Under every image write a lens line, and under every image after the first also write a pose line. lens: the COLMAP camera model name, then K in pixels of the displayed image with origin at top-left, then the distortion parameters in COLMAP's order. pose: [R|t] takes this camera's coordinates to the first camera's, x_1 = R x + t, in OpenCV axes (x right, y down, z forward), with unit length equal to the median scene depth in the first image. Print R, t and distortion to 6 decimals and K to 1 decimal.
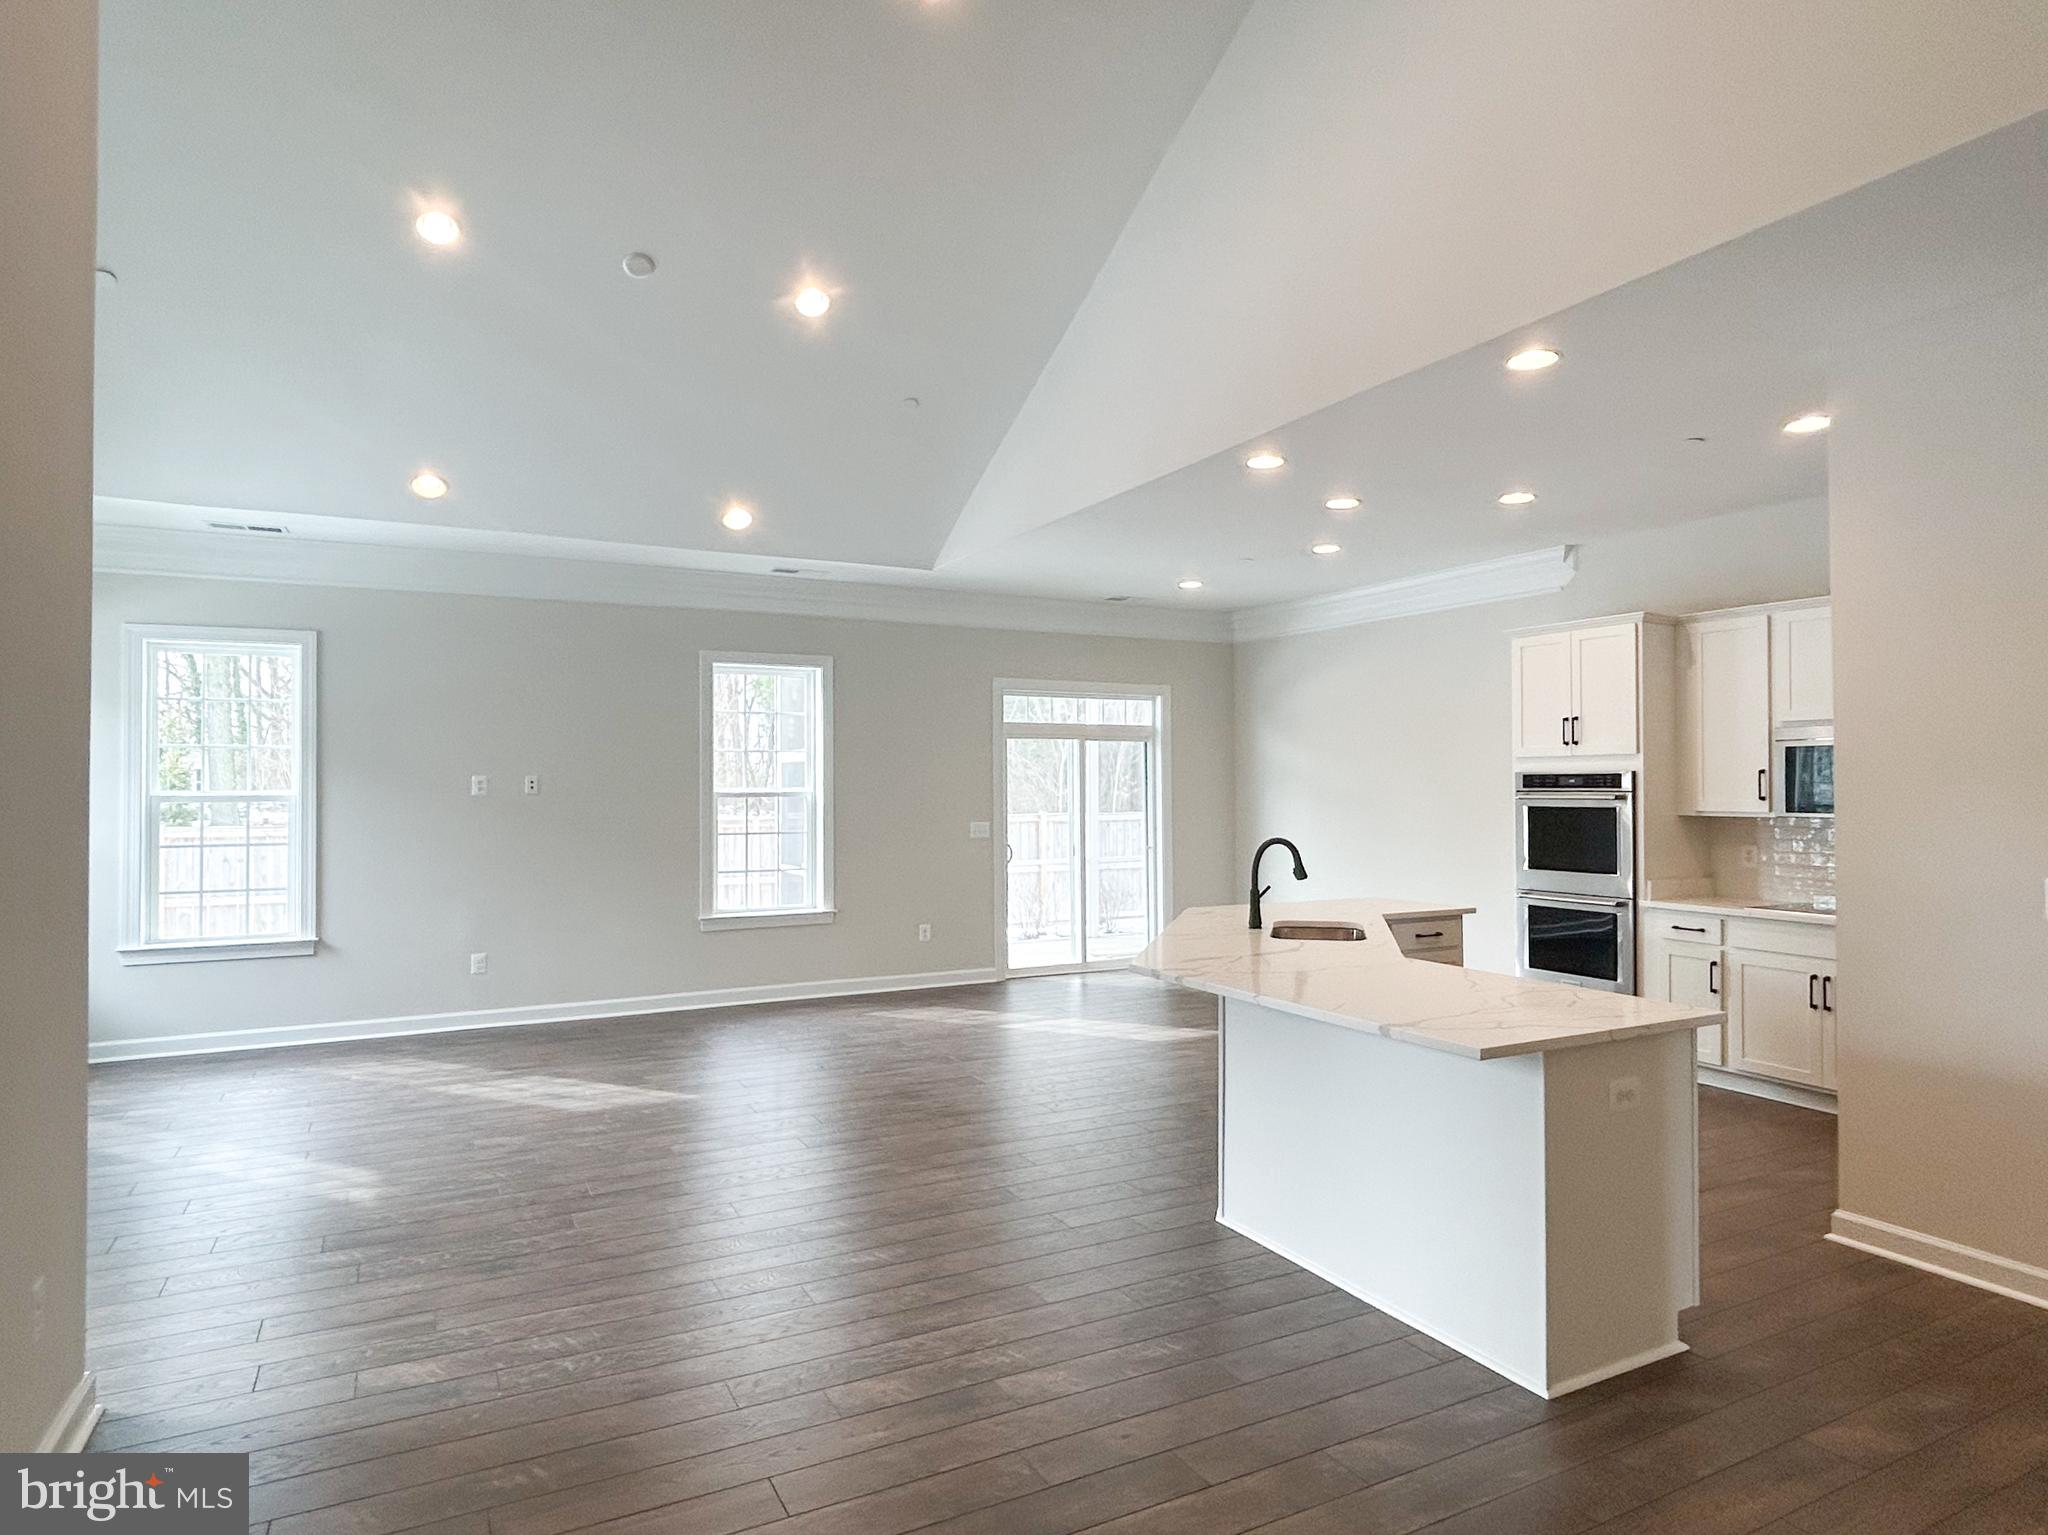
lens RADIAL K [[1209.8, 0, 1051.0], [0, 1209.8, 758.2], [0, 0, 1]] dist [0.002082, -0.010871]
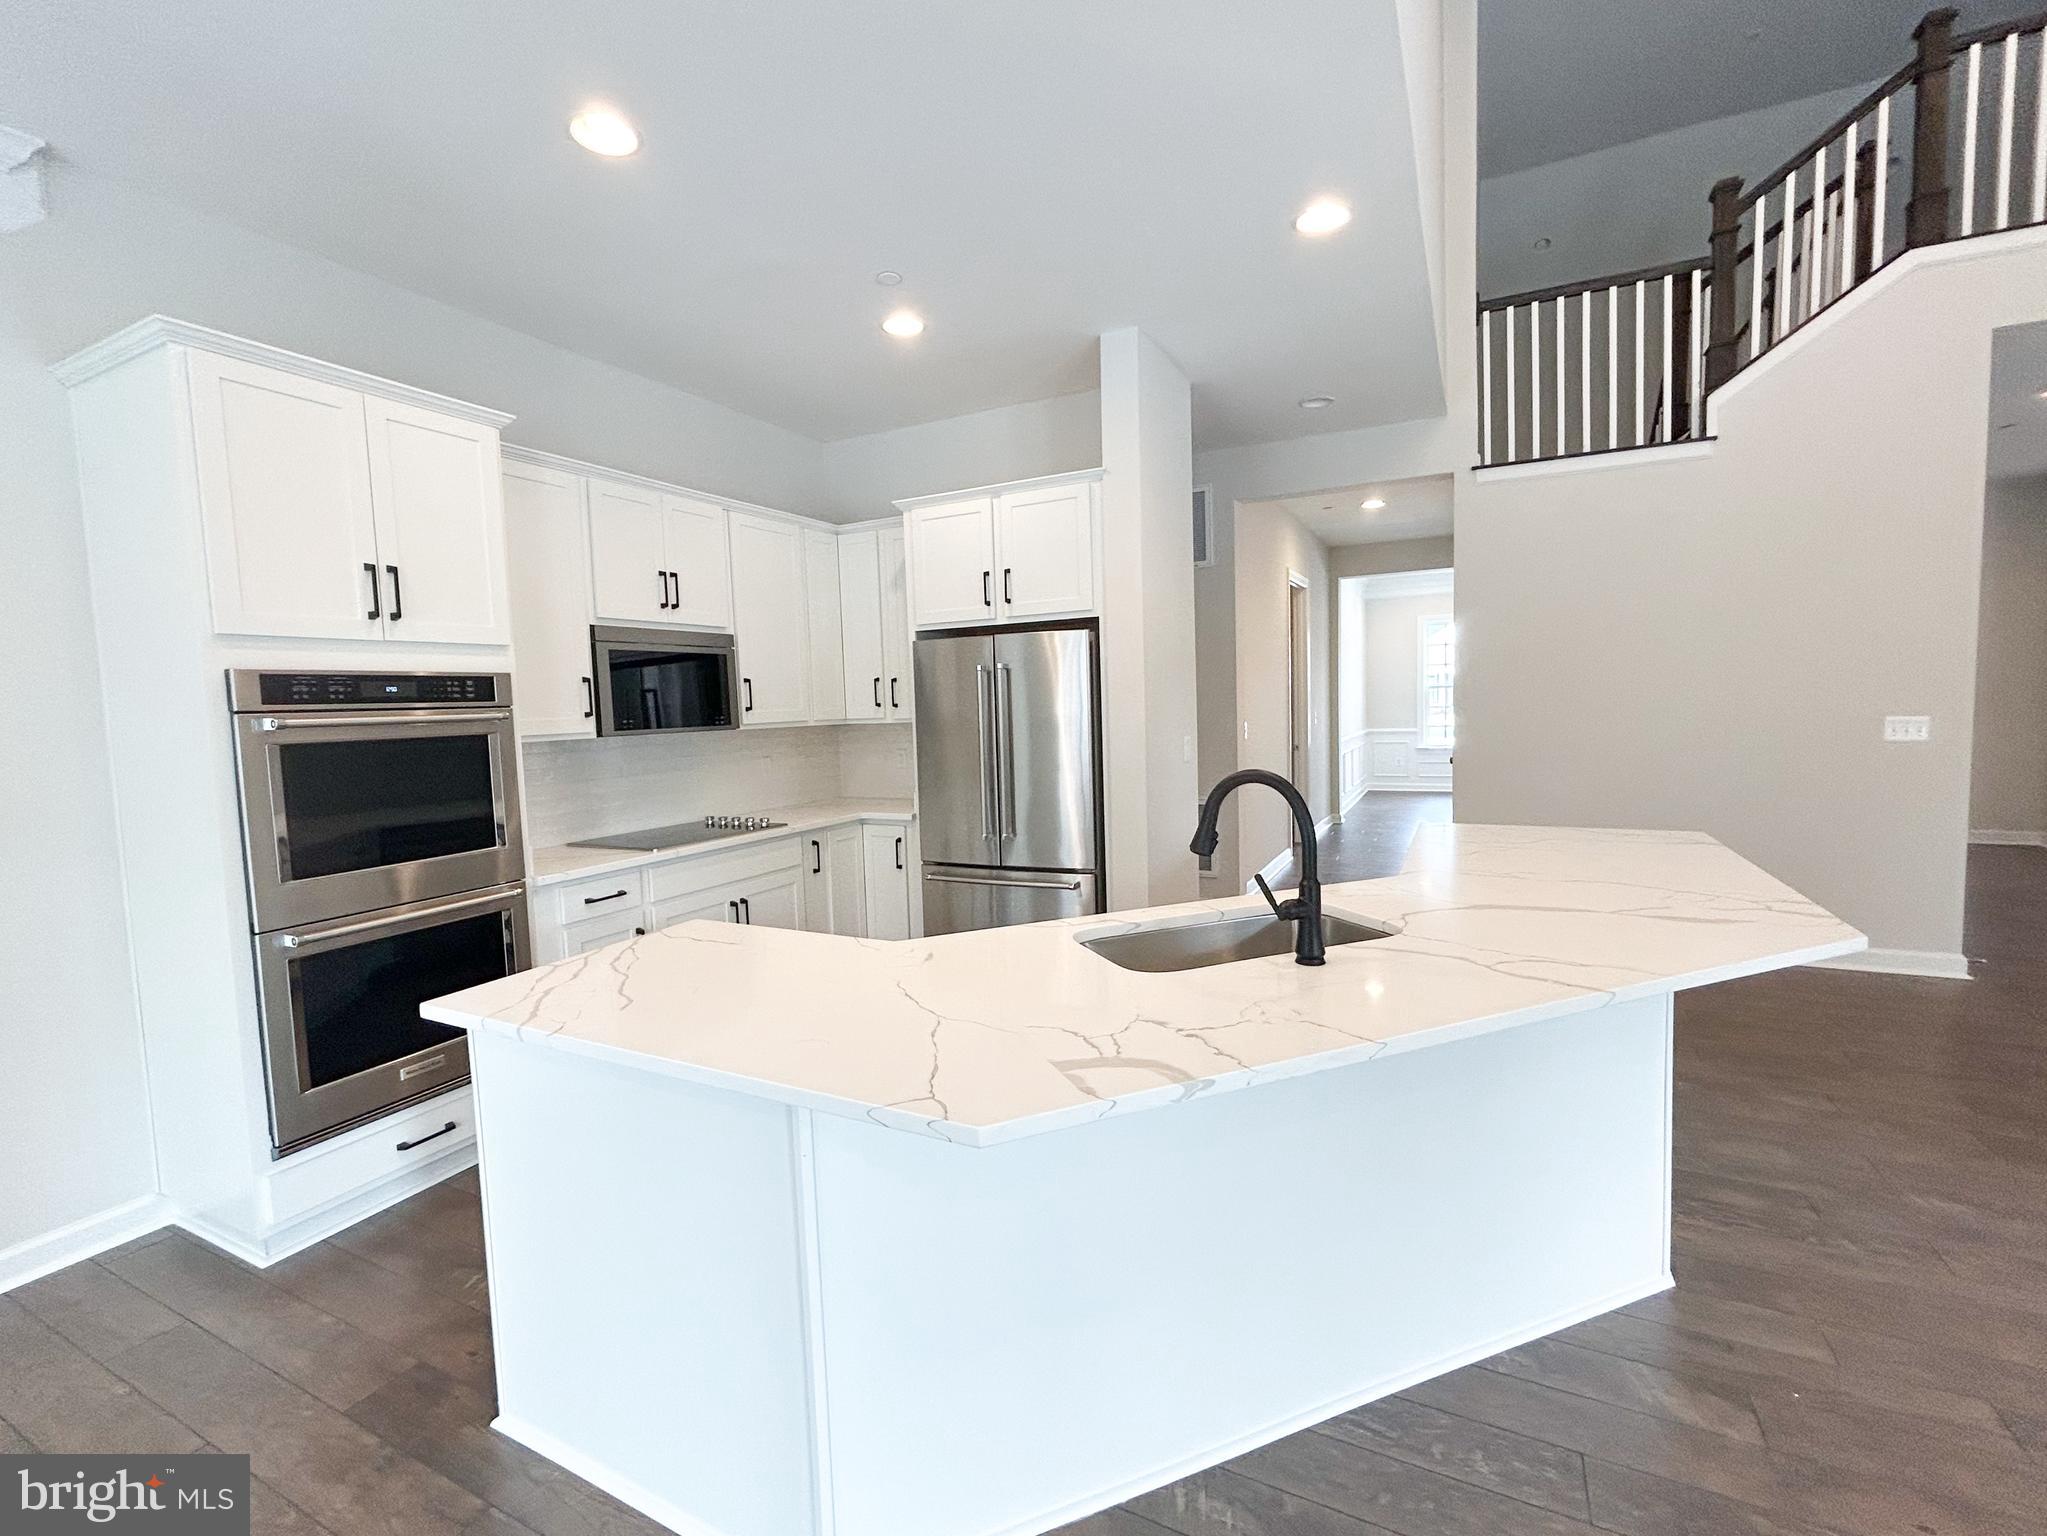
lens RADIAL K [[884.1, 0, 1020.4], [0, 884.1, 768.2], [0, 0, 1]] dist [-0.003829, 0.001317]
pose [[-0.555414, -0.045650, 0.830320, -0.039083], [0.011765, 0.997961, 0.062736, 0.033319], [-0.831490, 0.044613, -0.553745, 1.021924]]
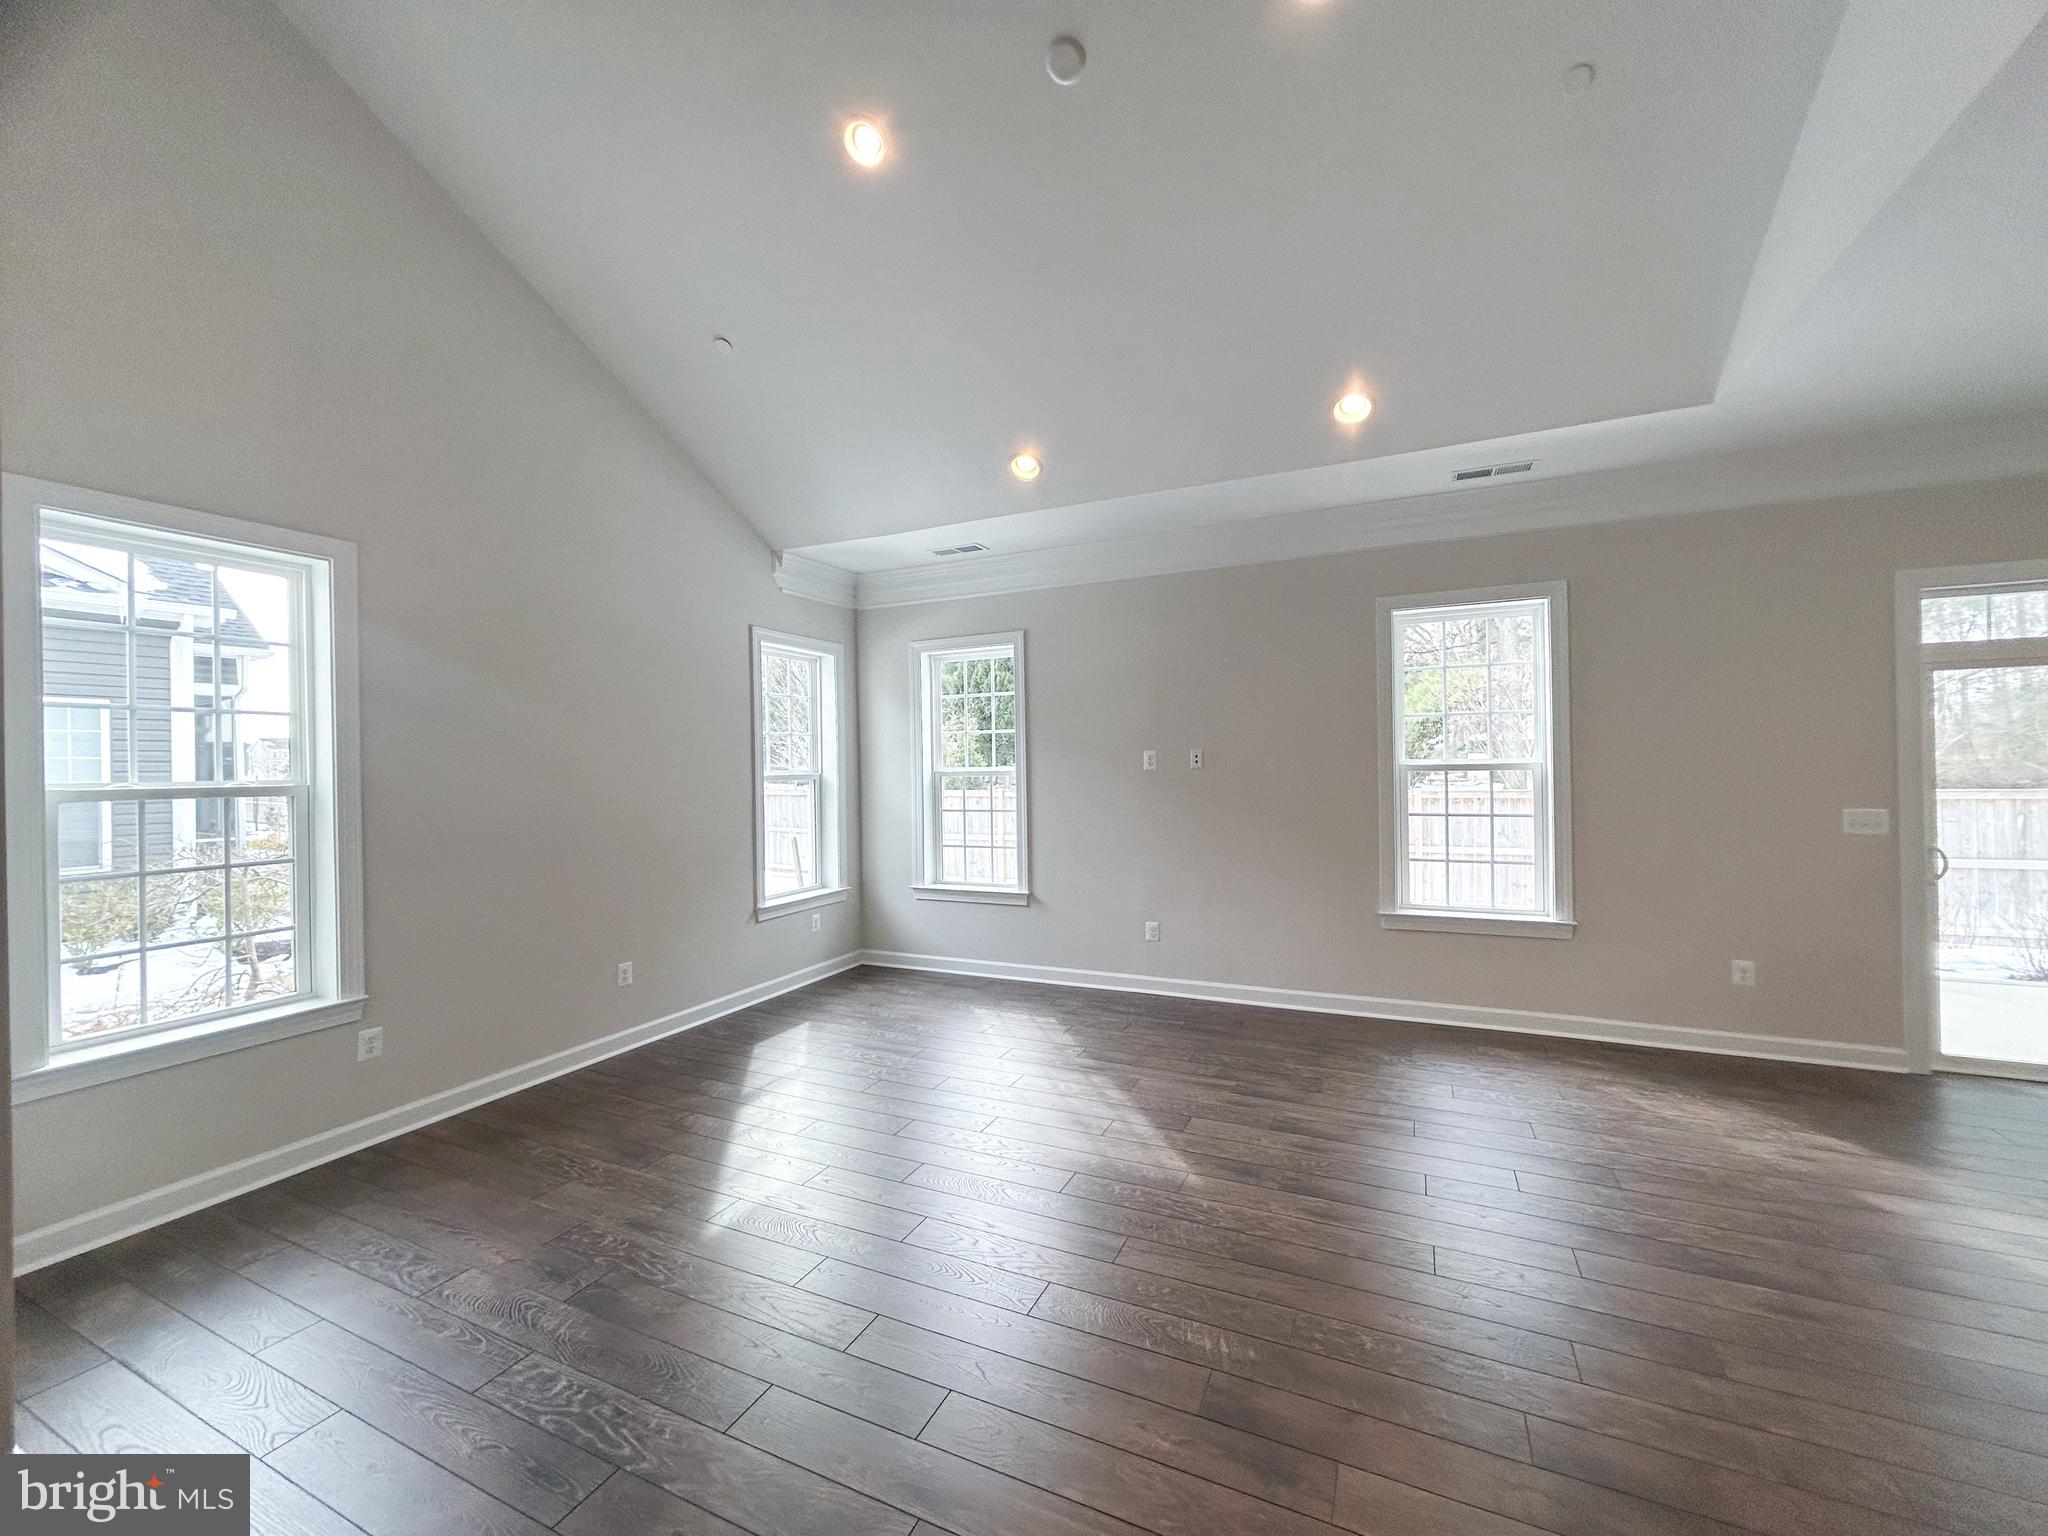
lens RADIAL K [[840.0, 0, 1016.8], [0, 840.0, 769.9], [0, 0, 1]] dist [0.001663, -0.000729]
pose [[0.588676, -0.001906, -0.808367, 0.048992], [0.032743, 0.999233, 0.021489, 0.012882], [0.807706, -0.039119, 0.588286, 0.550466]]
